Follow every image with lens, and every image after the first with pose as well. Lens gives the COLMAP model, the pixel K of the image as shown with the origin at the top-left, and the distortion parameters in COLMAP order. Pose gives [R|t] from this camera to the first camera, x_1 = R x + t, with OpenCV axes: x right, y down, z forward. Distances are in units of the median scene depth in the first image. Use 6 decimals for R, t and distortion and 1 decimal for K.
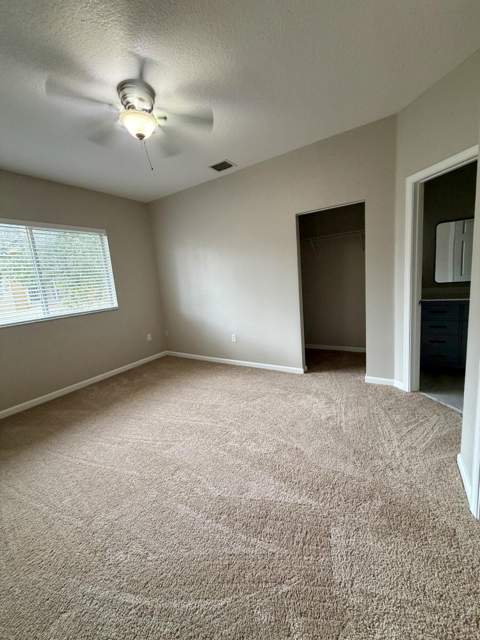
lens RADIAL K [[258.3, 0, 238.2], [0, 258.3, 318.9], [0, 0, 1]] dist [0.000204, 0.000276]
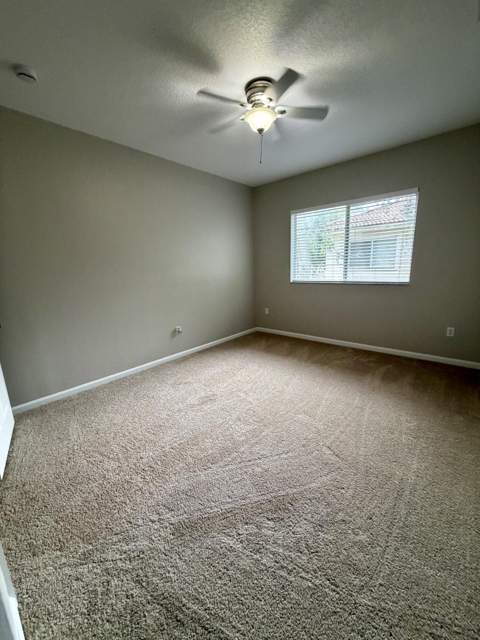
lens RADIAL K [[258.3, 0, 238.2], [0, 258.3, 318.9], [0, 0, 1]] dist [0.000204, 0.000276]
pose [[-0.155673, 0.286441, -0.945366, 0.560197], [-0.110335, 0.946003, 0.304802, -0.157346], [0.981627, 0.151757, -0.115663, 0.676562]]
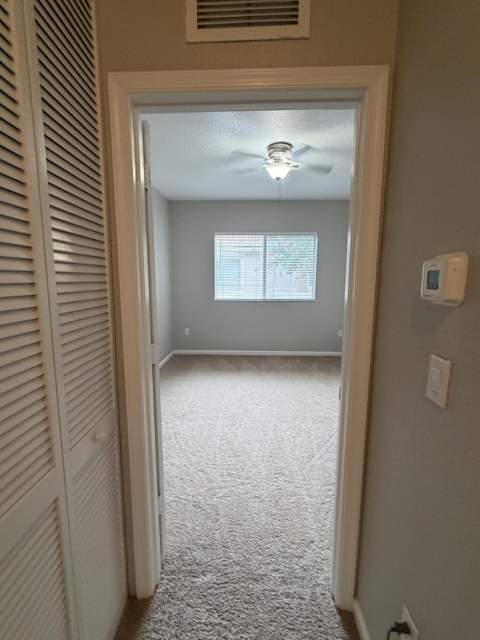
lens RADIAL K [[302.7, 0, 240.0], [0, 302.7, 320.0], [0, 0, 1]] dist [0.002172, 0.000138]
pose [[0.497783, 0.205949, -0.842495, 0.624480], [-0.183249, 0.974442, 0.129932, -0.087687], [0.847722, 0.089708, 0.522801, 0.032394]]
